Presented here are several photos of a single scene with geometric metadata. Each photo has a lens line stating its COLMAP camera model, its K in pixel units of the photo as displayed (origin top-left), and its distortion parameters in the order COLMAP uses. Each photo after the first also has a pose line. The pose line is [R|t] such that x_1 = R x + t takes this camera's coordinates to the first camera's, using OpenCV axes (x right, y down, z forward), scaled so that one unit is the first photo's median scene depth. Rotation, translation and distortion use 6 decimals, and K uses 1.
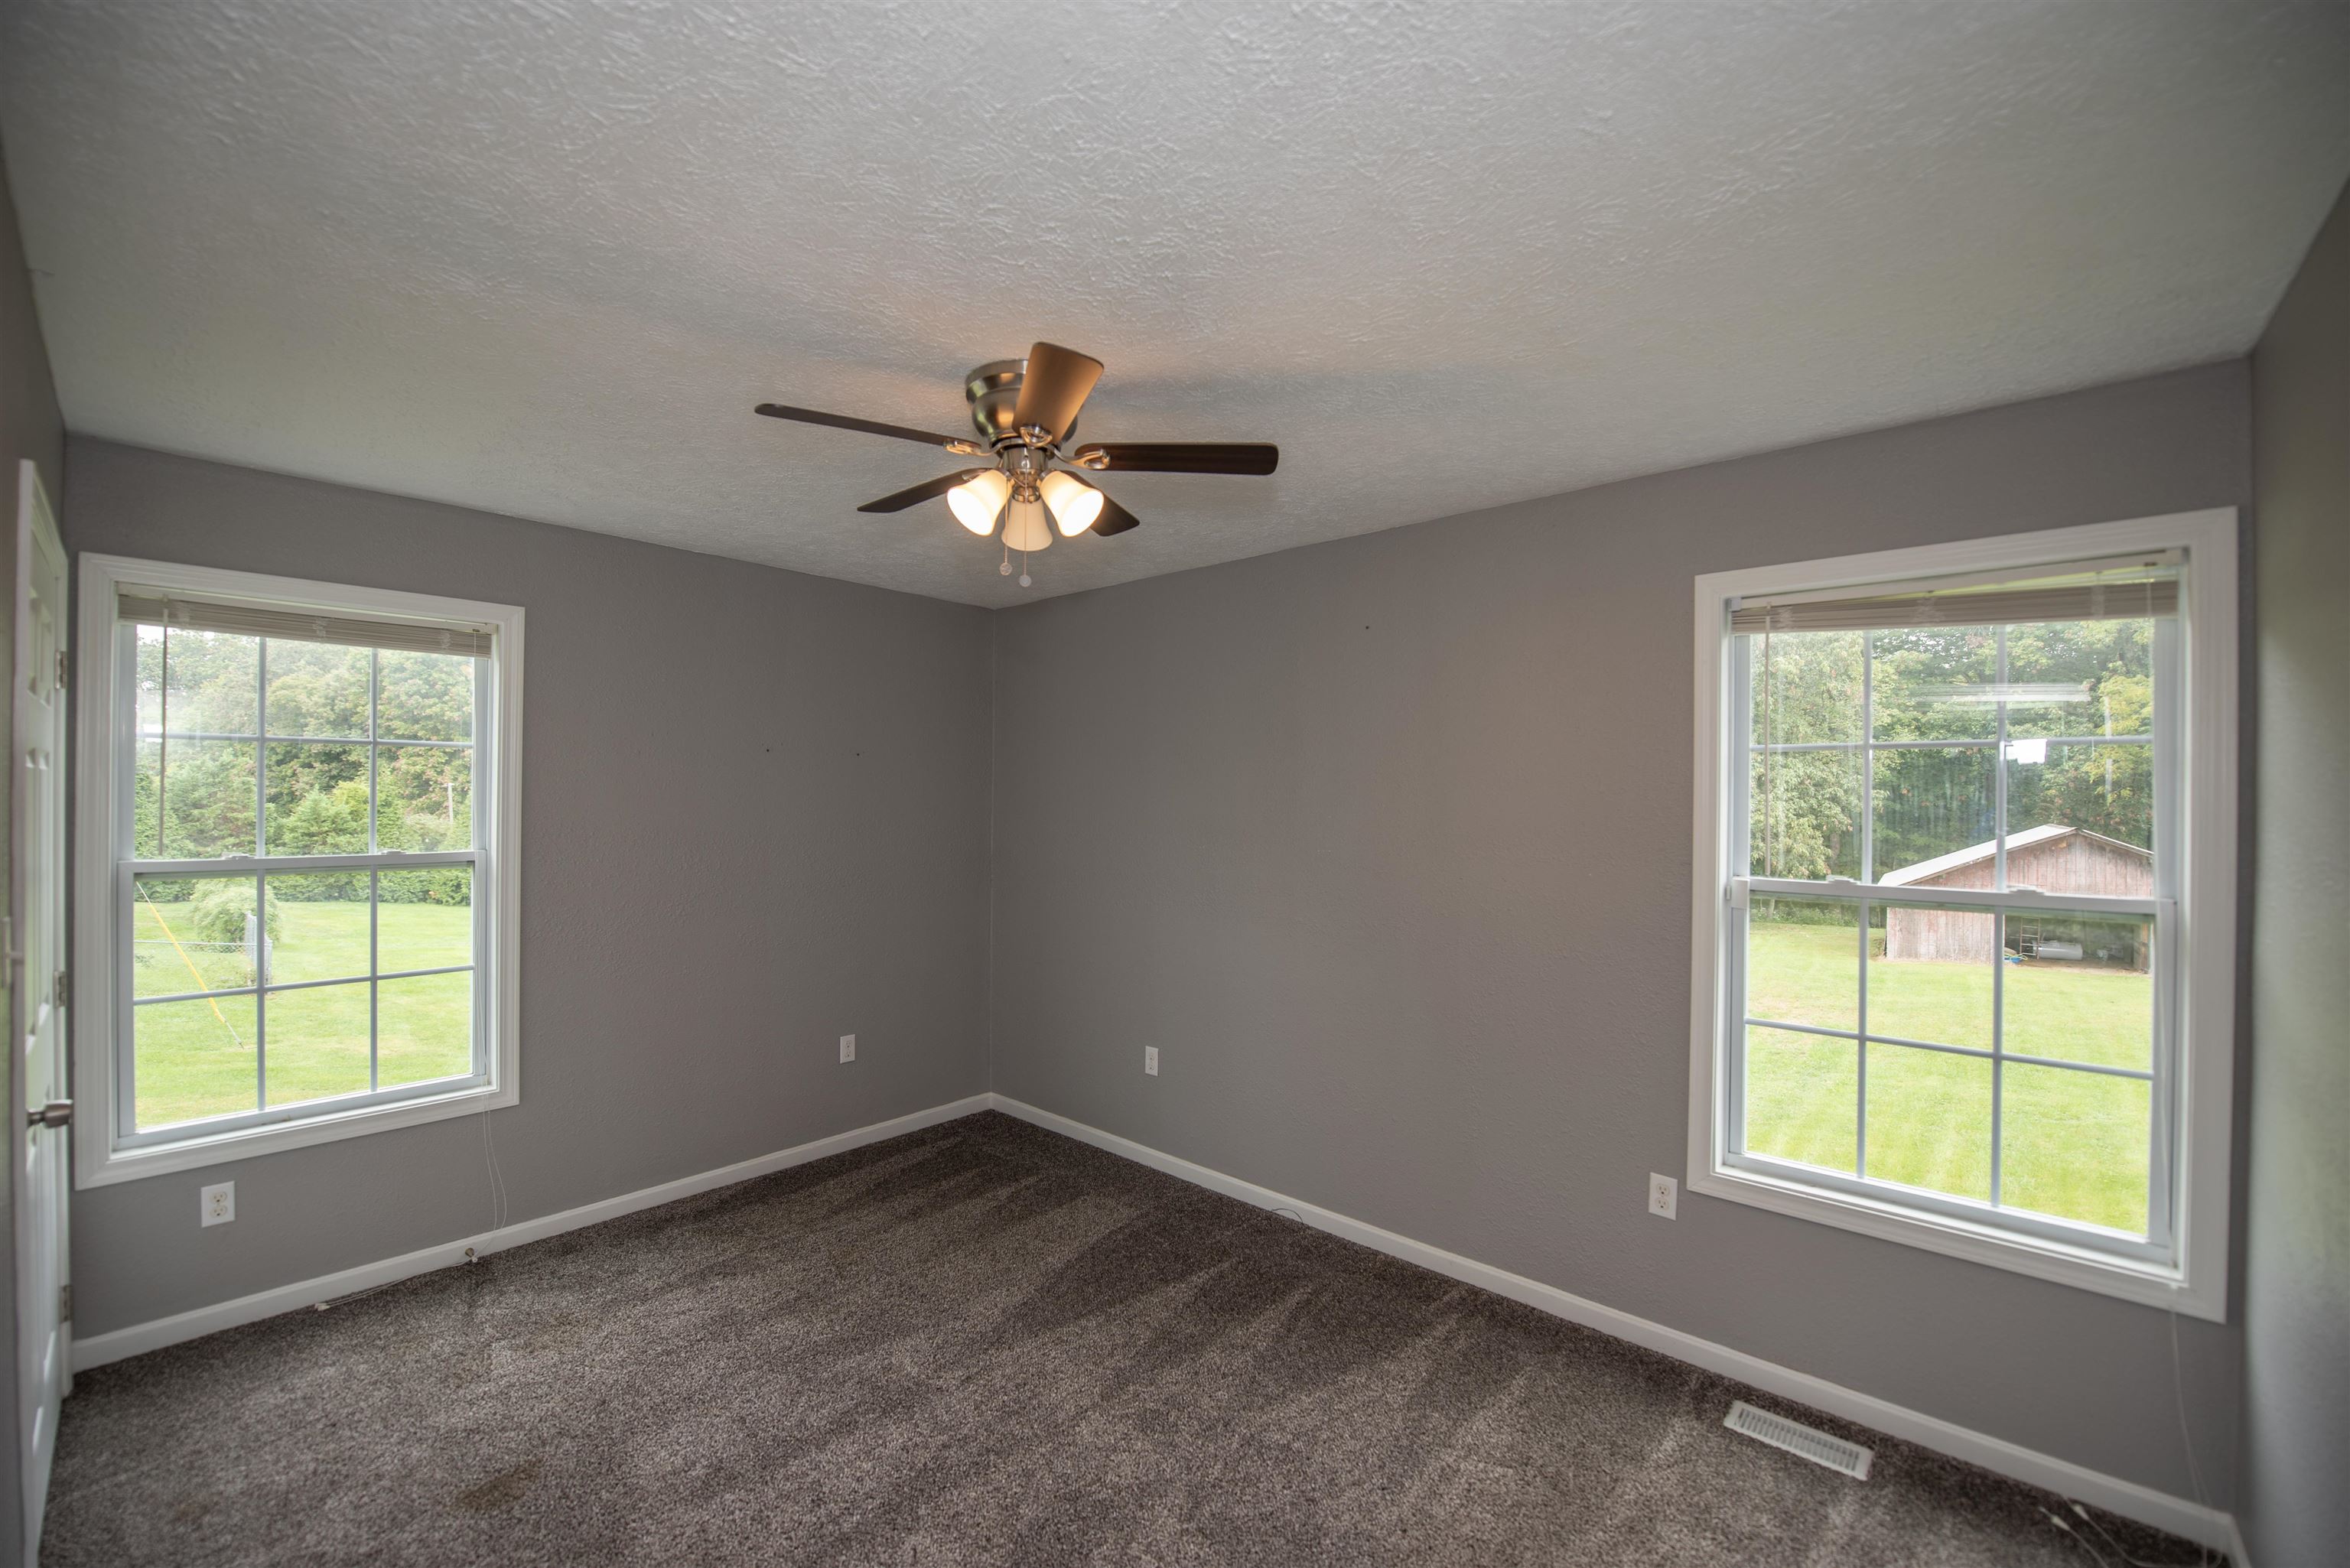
lens RADIAL K [[977.5, 0, 1170.4], [0, 977.5, 789.3], [0, 0, 1]] dist [-0.029990, 0.000779]
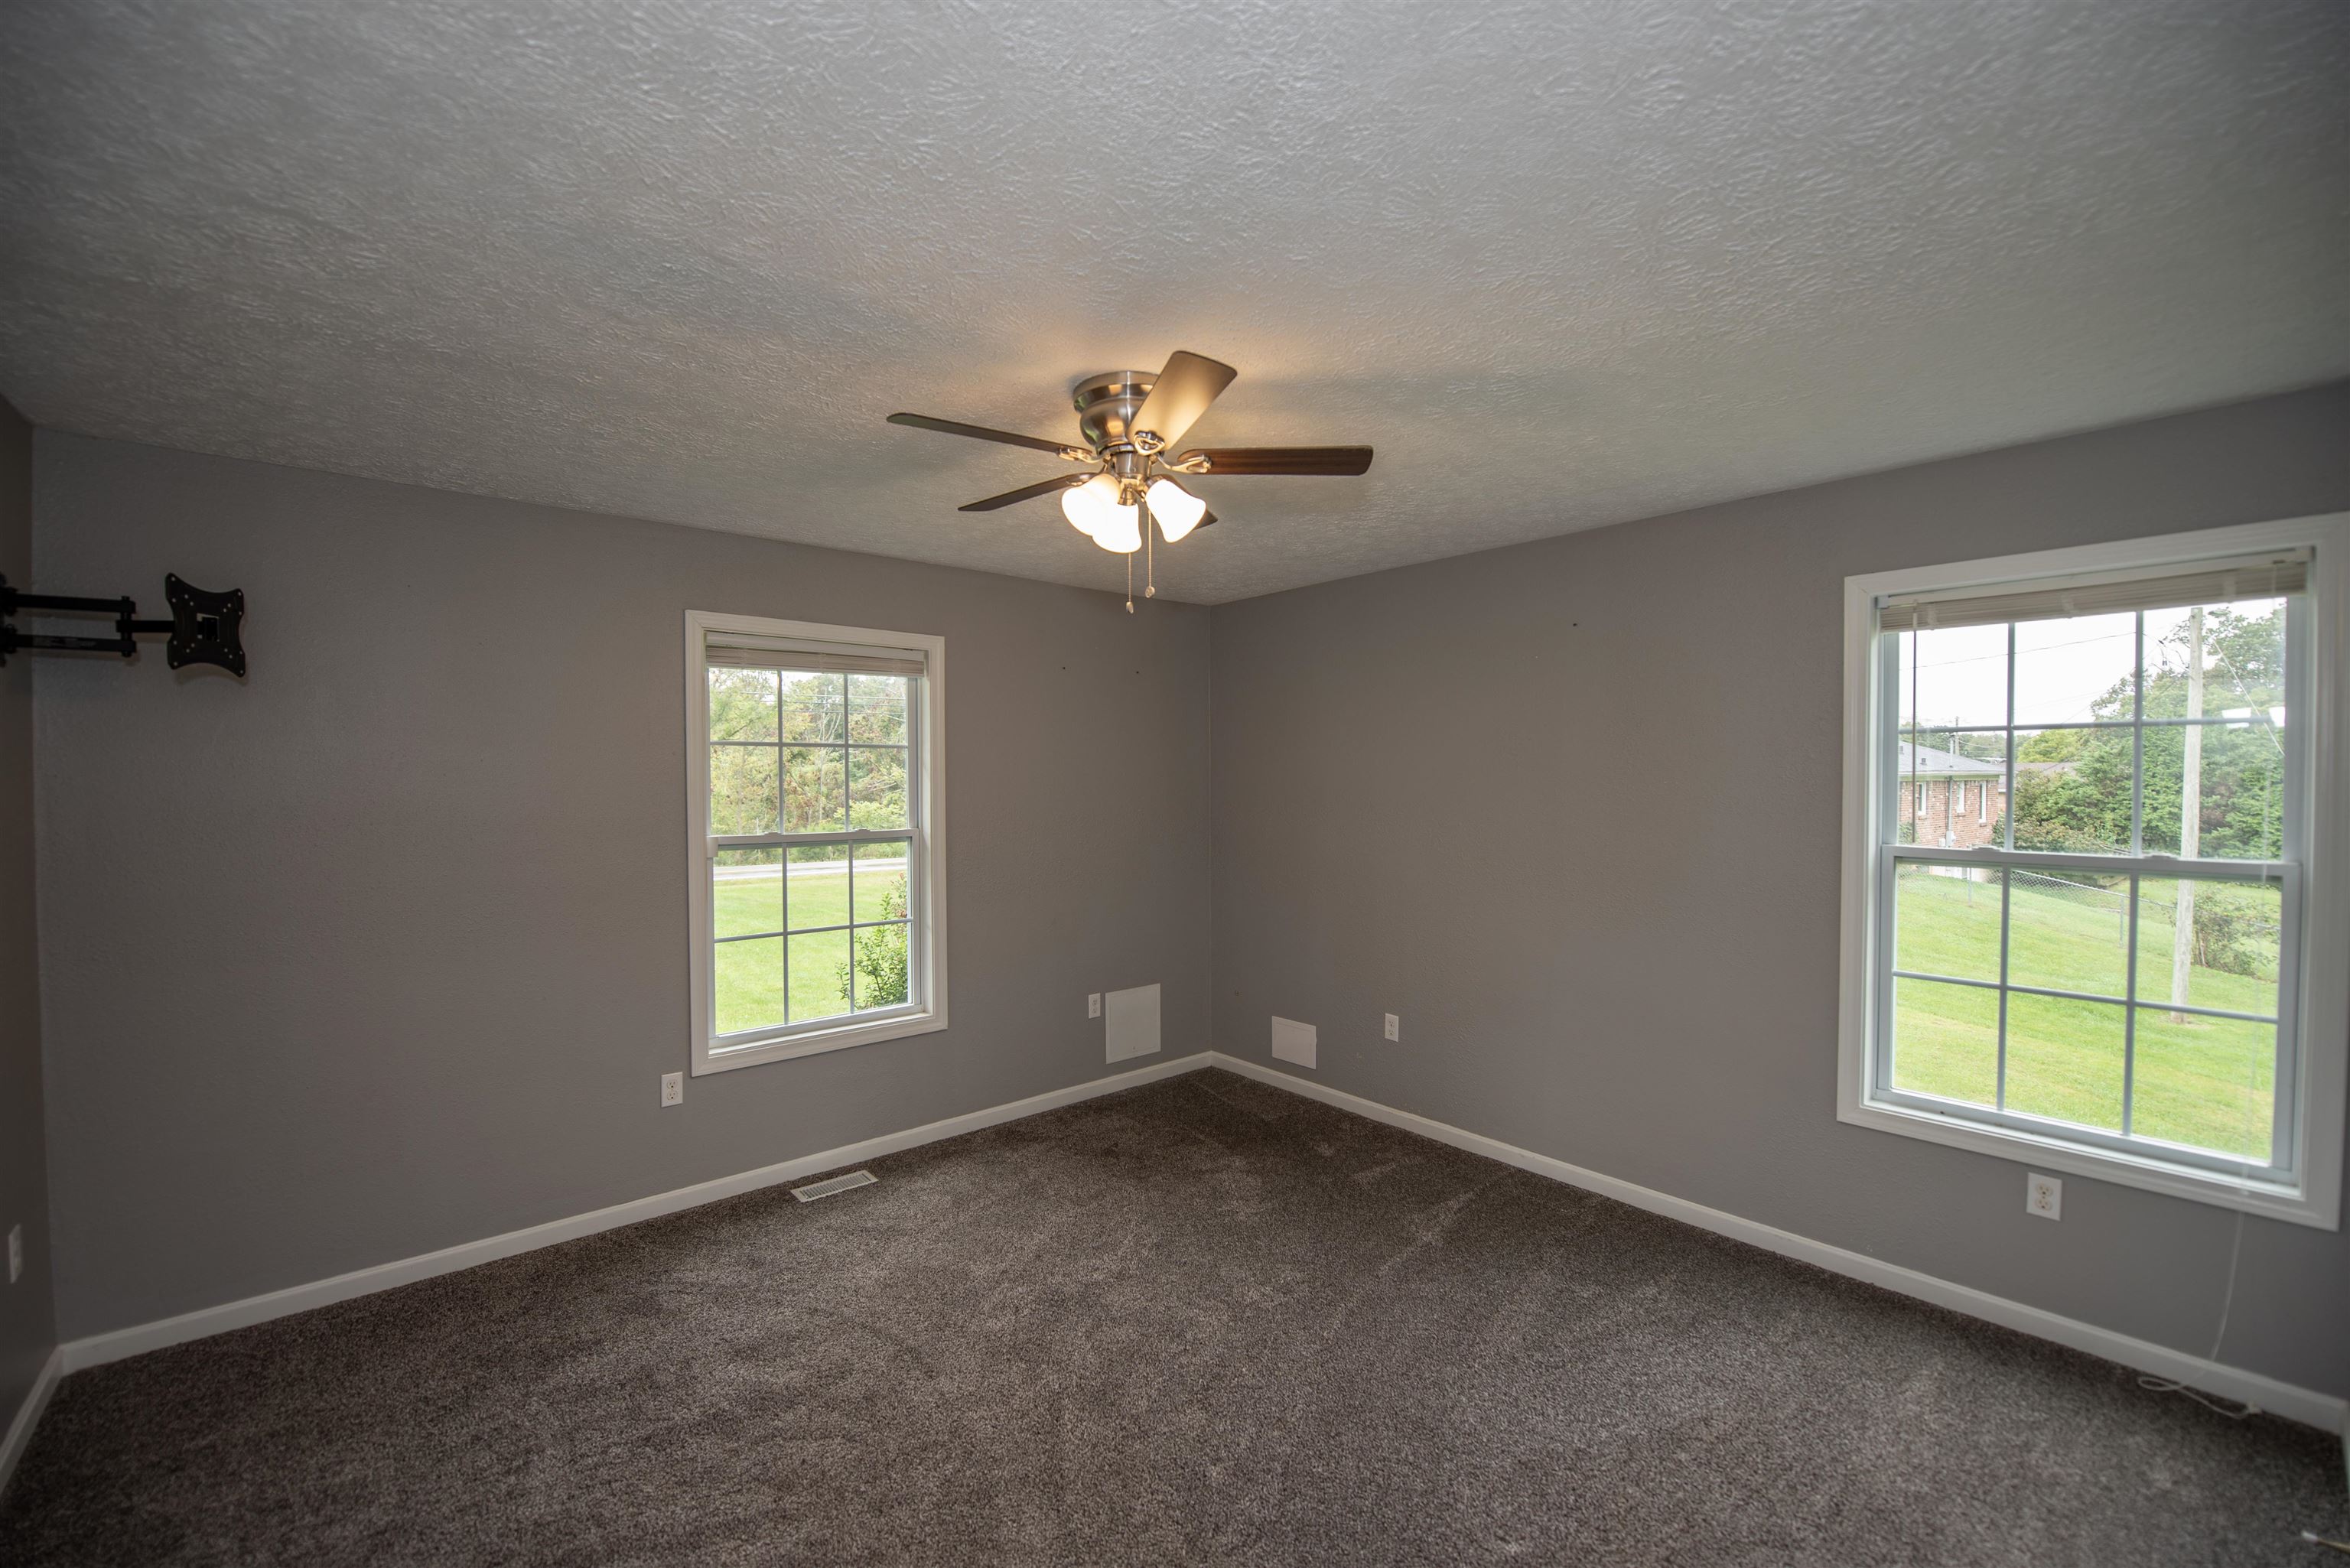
lens RADIAL K [[932.8, 0, 1178.3], [0, 932.8, 796.1], [0, 0, 1]] dist [-0.017341, -0.002535]
pose [[0.998506, -0.008137, -0.054035, -0.182404], [0.009546, 0.999620, 0.025866, -0.004702], [0.053804, -0.026344, 0.998204, -0.121388]]
